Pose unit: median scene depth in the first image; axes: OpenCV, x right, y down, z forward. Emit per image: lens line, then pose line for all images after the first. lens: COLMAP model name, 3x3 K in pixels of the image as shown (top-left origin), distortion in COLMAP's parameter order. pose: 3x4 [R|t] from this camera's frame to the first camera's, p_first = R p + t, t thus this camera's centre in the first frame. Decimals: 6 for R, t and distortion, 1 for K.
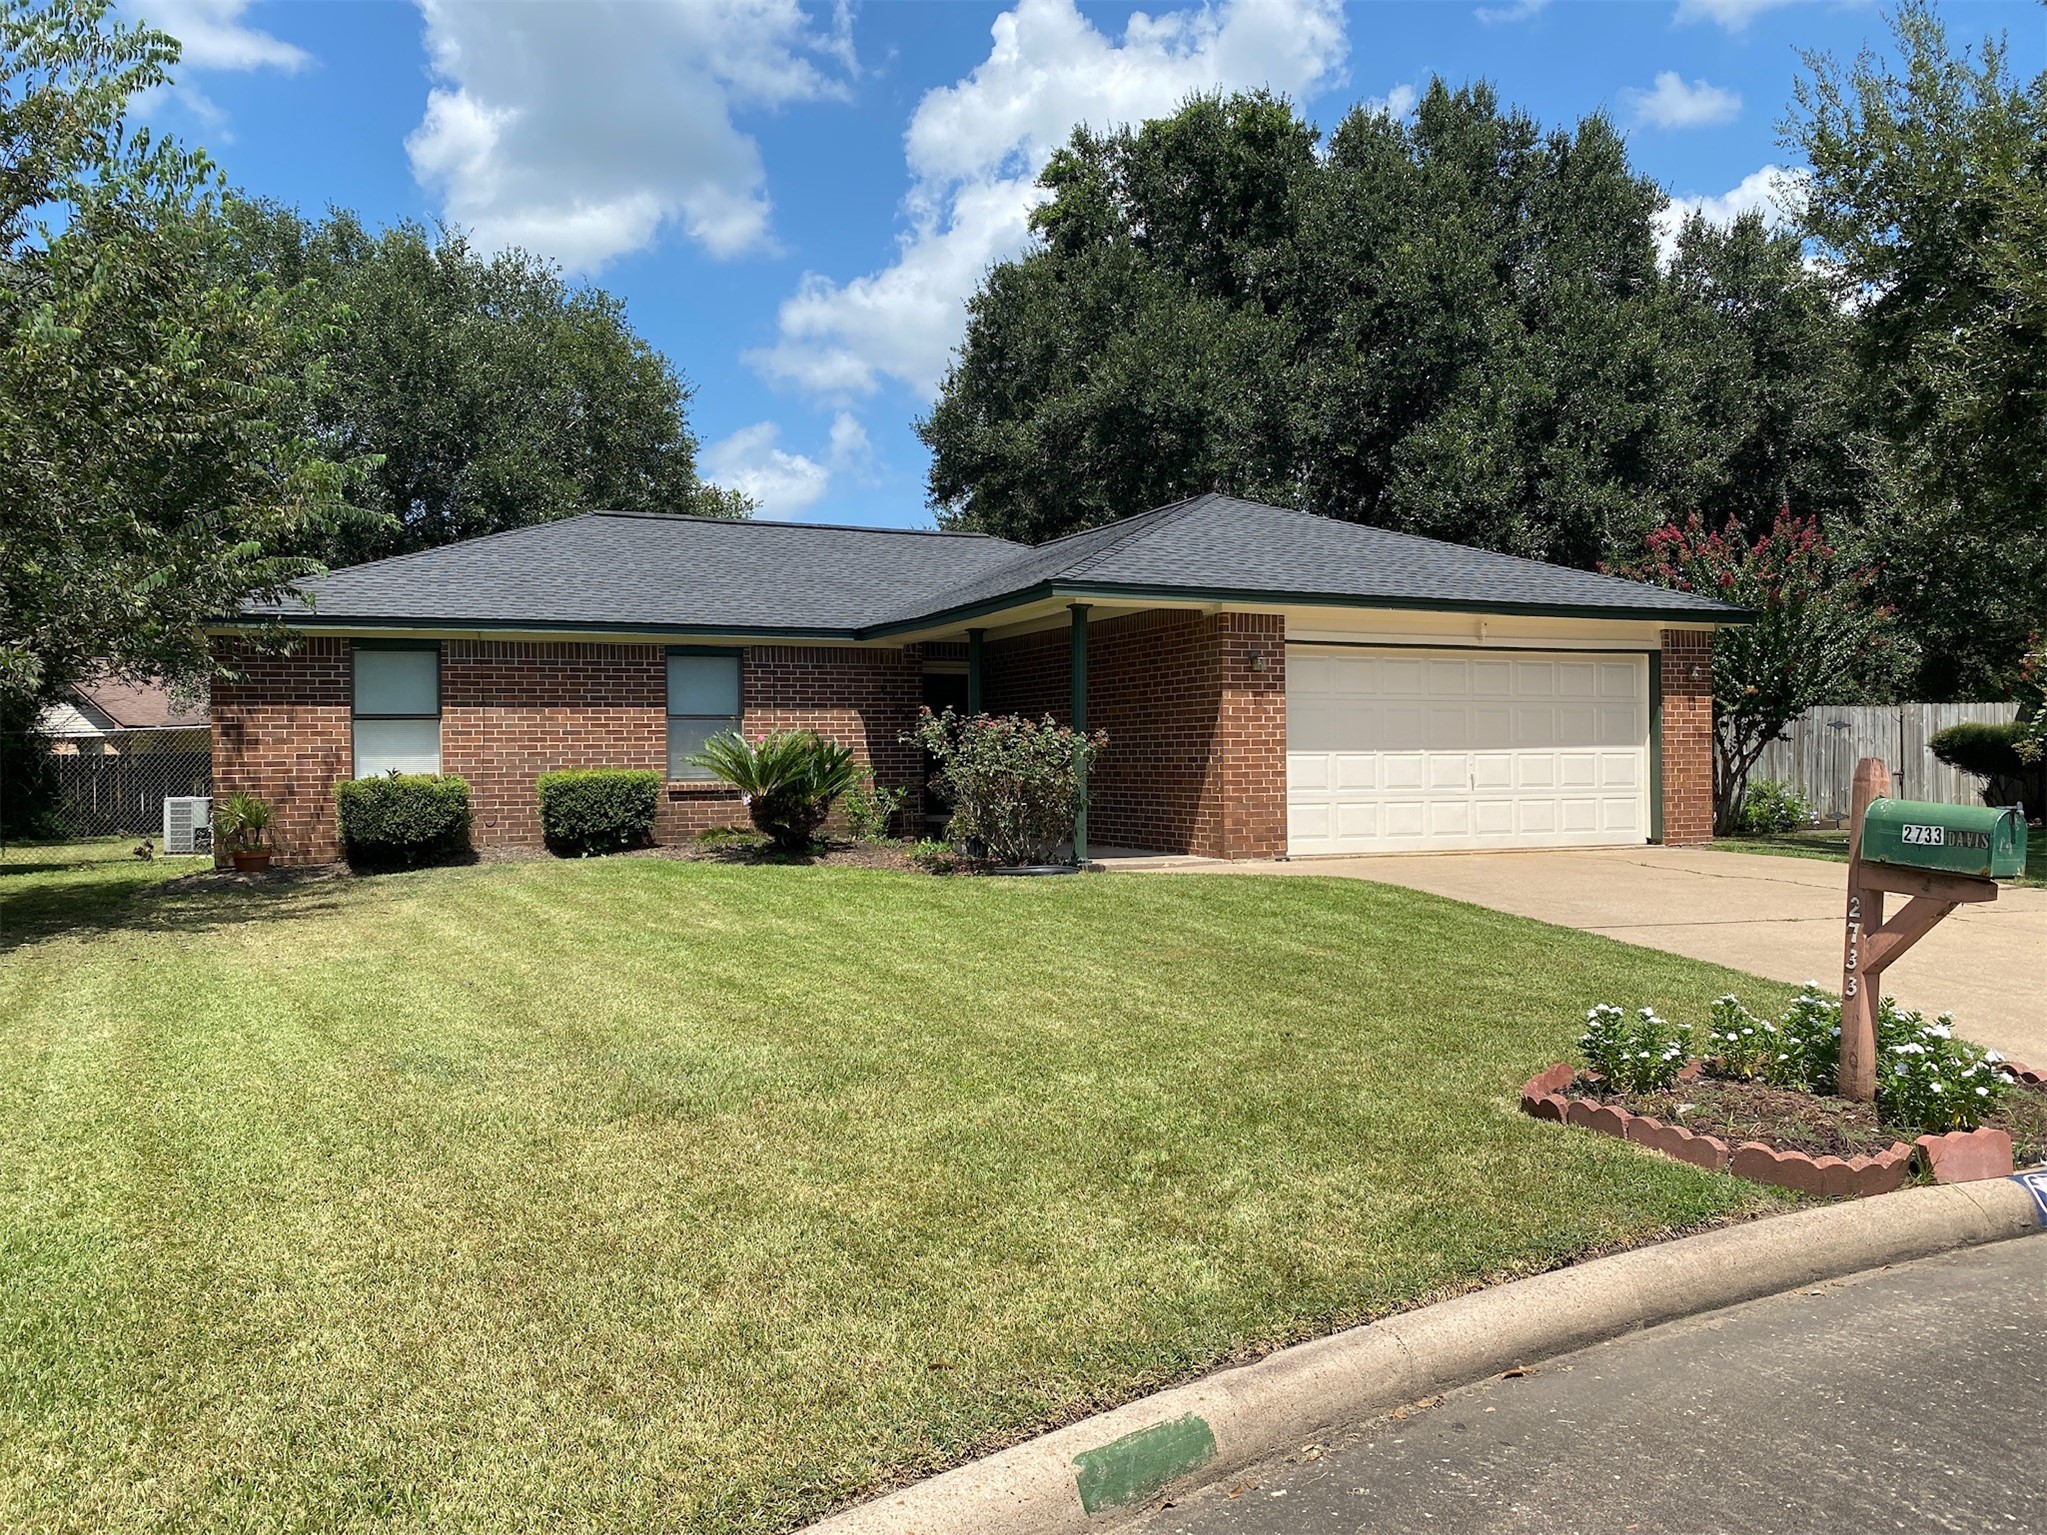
lens RADIAL K [[1564.6, 0, 1030.7], [0, 1564.6, 760.1], [0, 0, 1]] dist [0.047374, -0.053887]
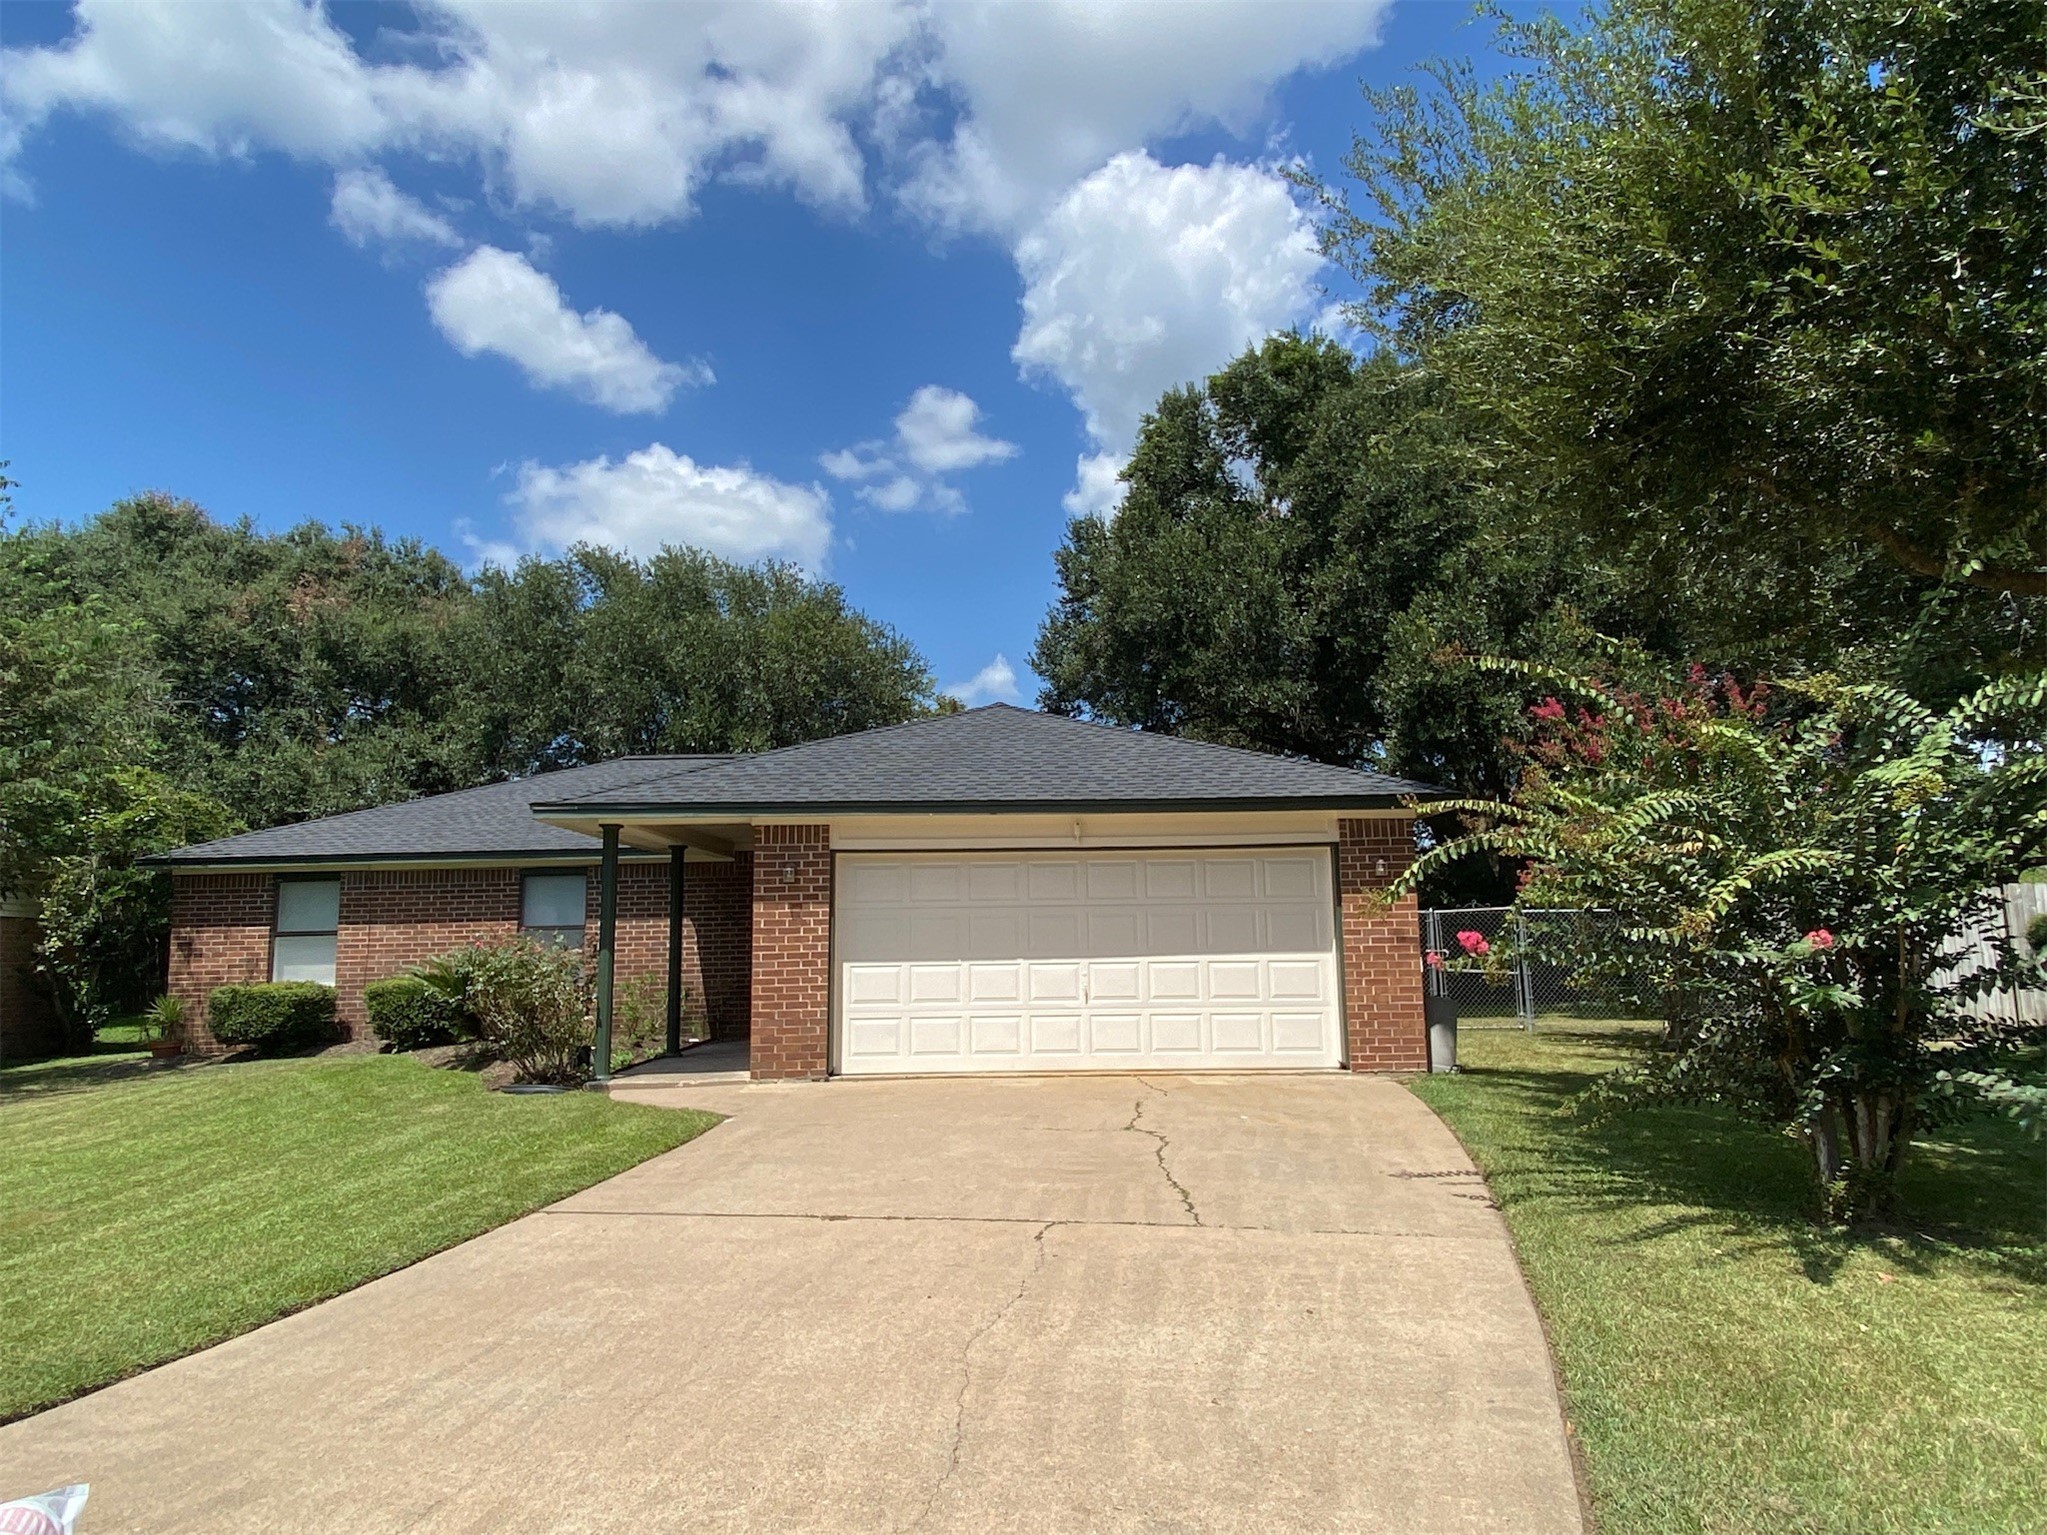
lens RADIAL K [[1230.6, 0, 1023.0], [0, 1230.6, 769.9], [0, 0, 1]] dist [0.096063, -0.113899]
pose [[0.915117, -0.060174, -0.398673, 0.544907], [0.008366, 0.991421, -0.130439, -0.022544], [0.403102, 0.116032, 0.907769, 0.315941]]
